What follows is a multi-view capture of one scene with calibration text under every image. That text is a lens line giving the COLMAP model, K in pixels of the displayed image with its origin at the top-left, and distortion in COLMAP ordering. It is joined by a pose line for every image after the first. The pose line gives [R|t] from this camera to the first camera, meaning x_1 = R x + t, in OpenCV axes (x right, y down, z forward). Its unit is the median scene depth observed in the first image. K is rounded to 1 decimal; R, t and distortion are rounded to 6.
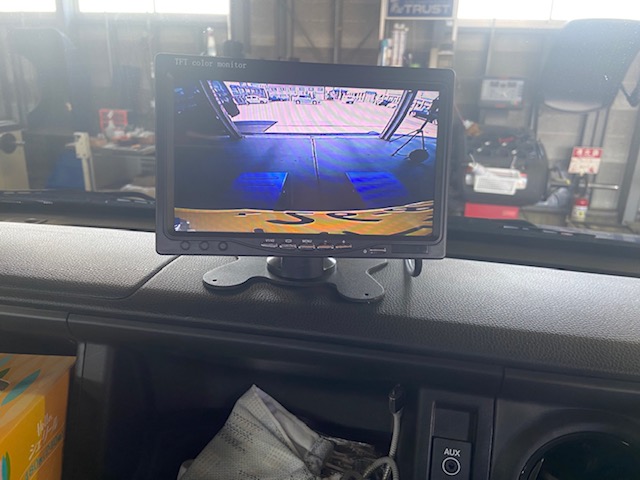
lens RADIAL K [[491.0, 0, 320.0], [0, 491.0, 240.0], [0, 0, 1]] dist [0.144479, -0.190909]
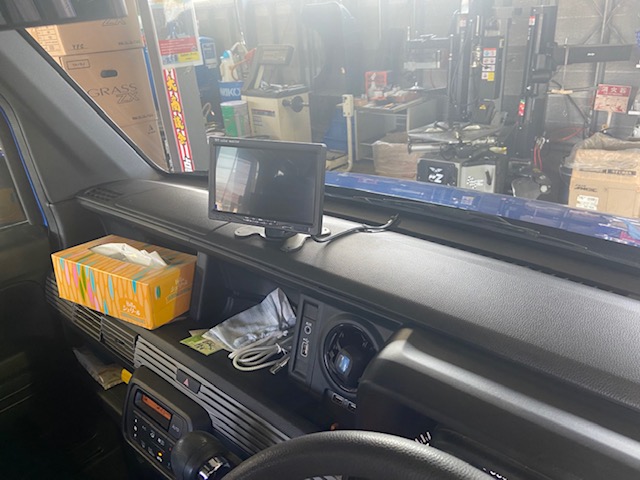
lens RADIAL K [[491.0, 0, 320.0], [0, 491.0, 240.0], [0, 0, 1]] dist [0.144479, -0.190909]
pose [[0.852855, 0.130319, -0.505624, 0.103589], [-0.075699, 0.988982, 0.127215, -0.016432], [0.516632, -0.070221, 0.853323, -0.059771]]
